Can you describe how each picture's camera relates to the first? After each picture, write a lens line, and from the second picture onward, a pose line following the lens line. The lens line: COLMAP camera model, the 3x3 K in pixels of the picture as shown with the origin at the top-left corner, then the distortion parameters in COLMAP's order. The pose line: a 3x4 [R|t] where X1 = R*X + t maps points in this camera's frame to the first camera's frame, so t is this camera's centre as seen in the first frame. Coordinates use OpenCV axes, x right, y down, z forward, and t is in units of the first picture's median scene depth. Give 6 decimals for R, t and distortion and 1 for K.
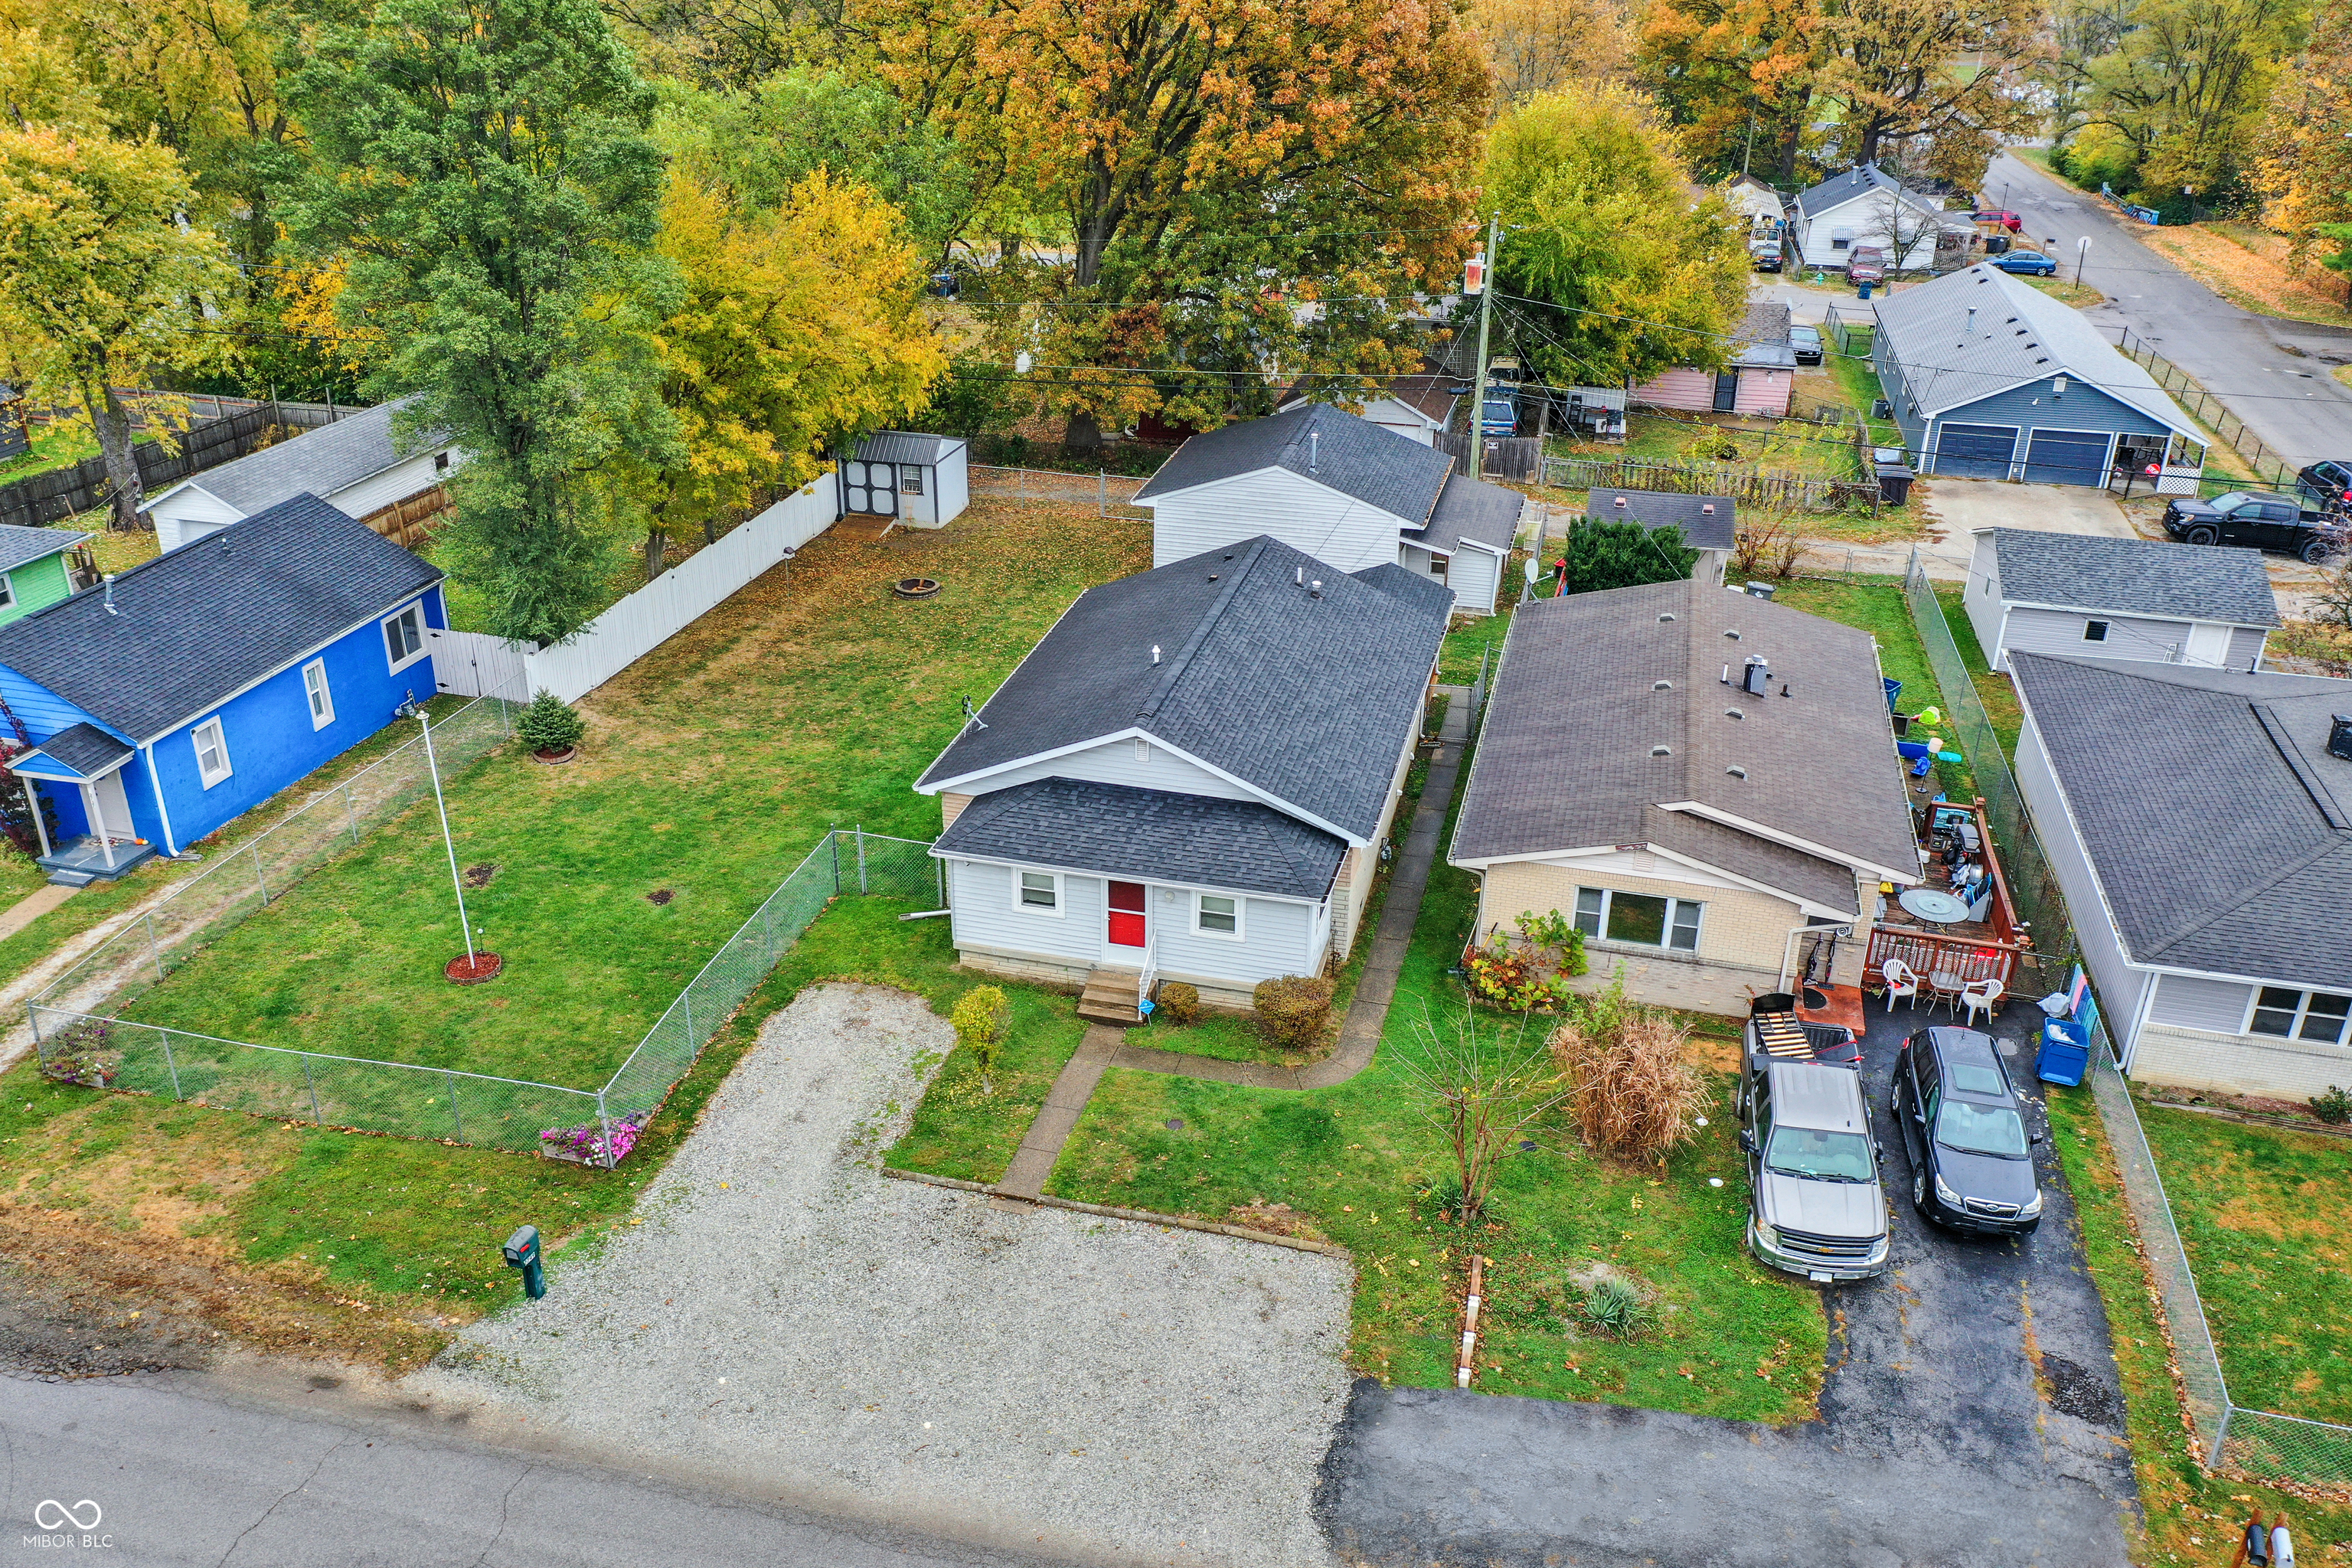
lens RADIAL K [[1864.4, 0, 1167.2], [0, 1864.4, 785.1], [0, 0, 1]] dist [0.005130, -0.011302]
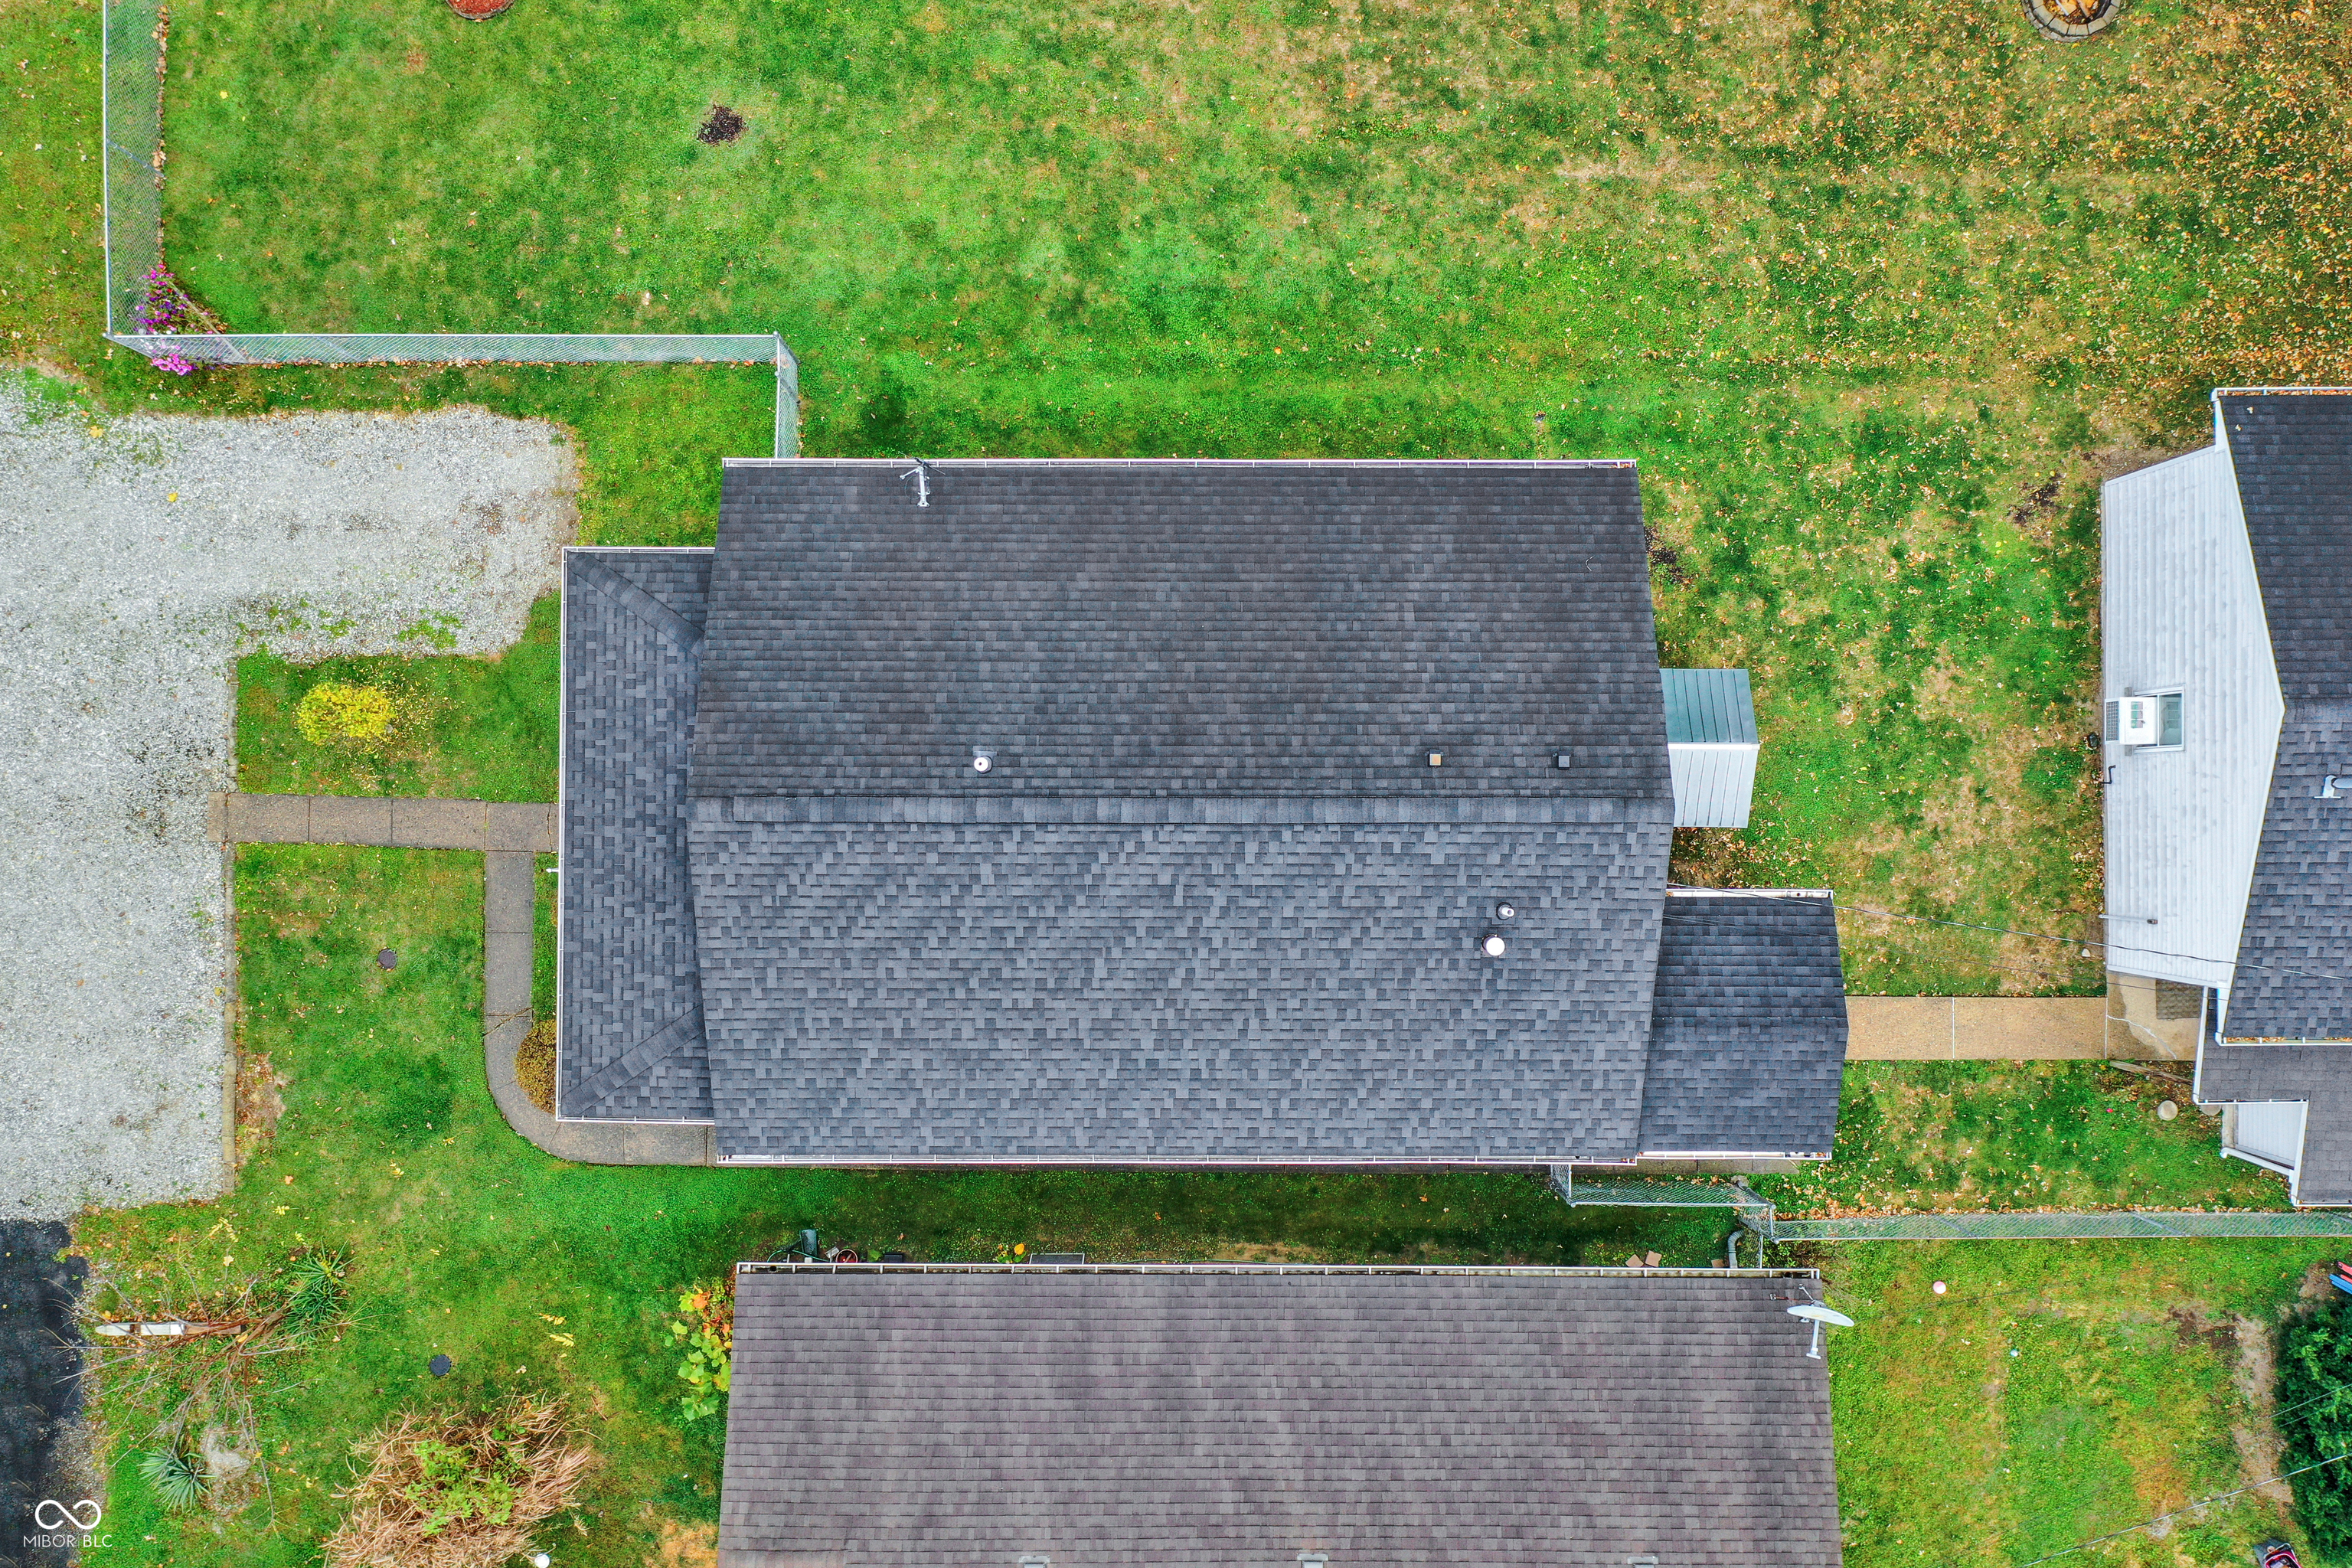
lens RADIAL K [[1864.4, 0, 1176.6], [0, 1864.4, 784.4], [0, 0, 1]] dist [0.005130, -0.011302]
pose [[0.246883, 0.968840, -0.019960, 0.029266], [-0.430372, 0.128077, 0.893519, -0.671976], [0.868233, -0.212005, 0.448582, 0.852246]]
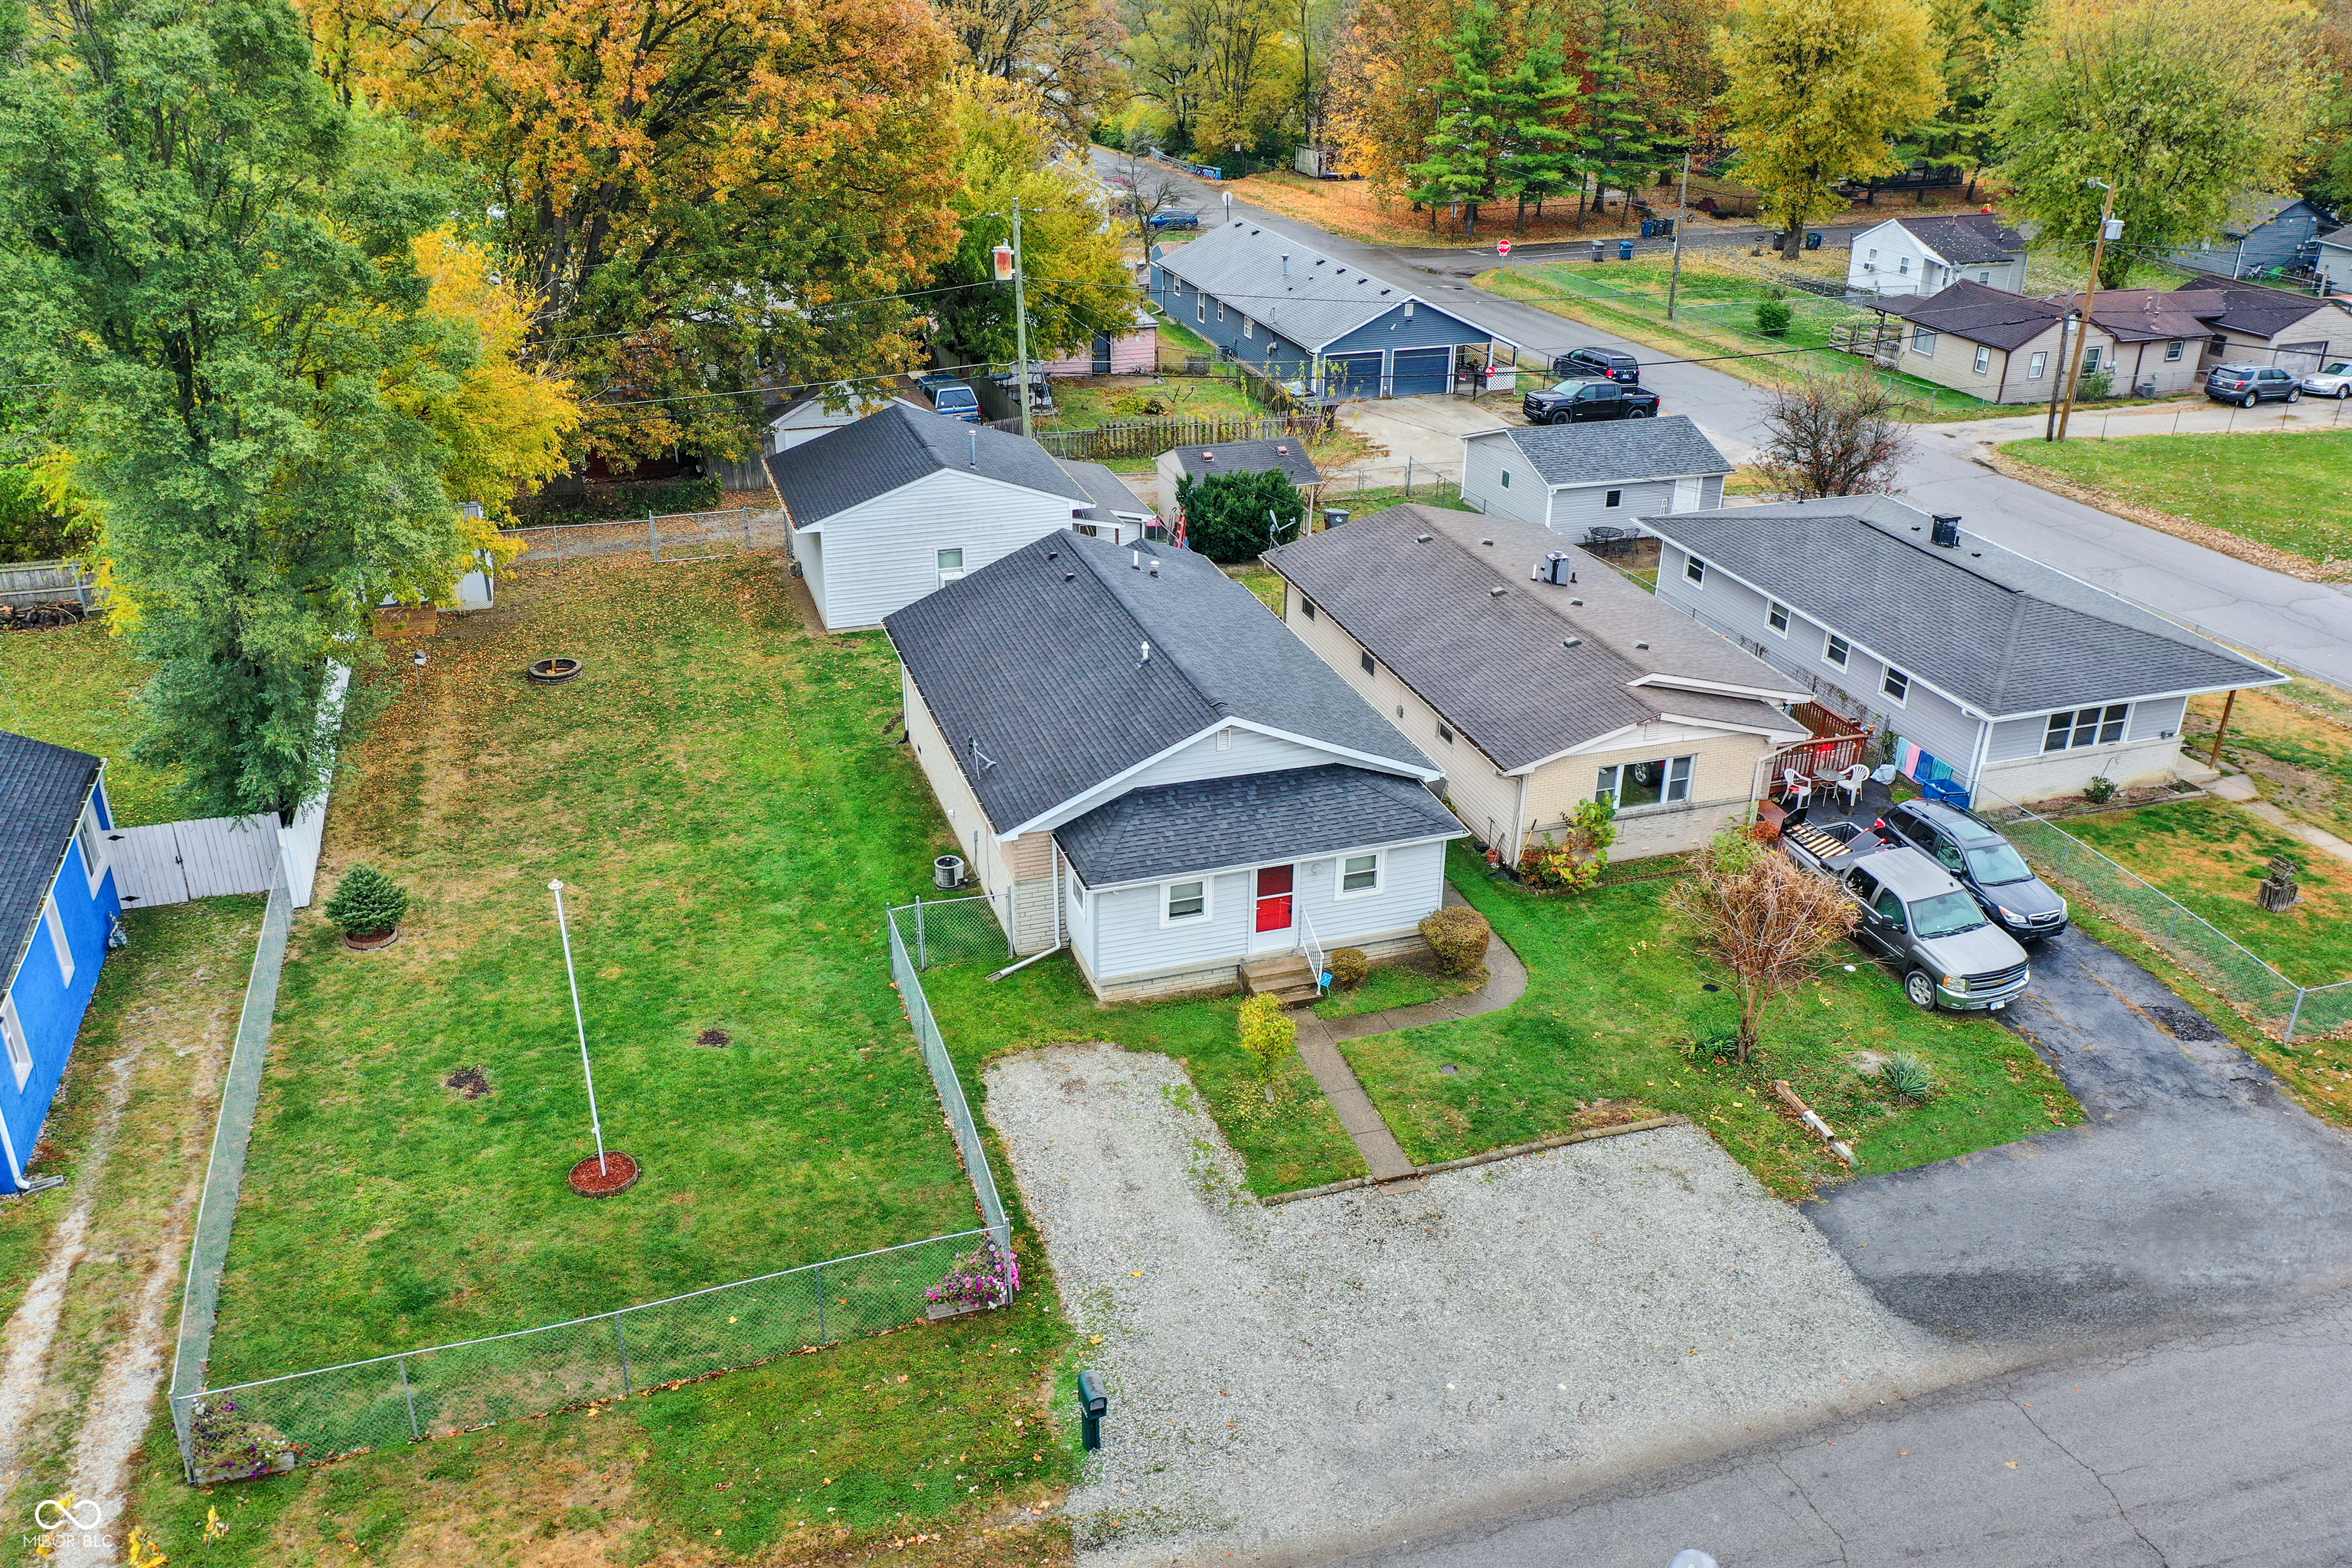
lens RADIAL K [[1864.4, 0, 1173.3], [0, 1864.4, 778.6], [0, 0, 1]] dist [0.005130, -0.011302]
pose [[0.841308, -0.231672, 0.488394, -0.532998], [0.232900, 0.970693, 0.059259, -0.064276], [-0.487810, 0.063892, 0.870609, 0.146347]]
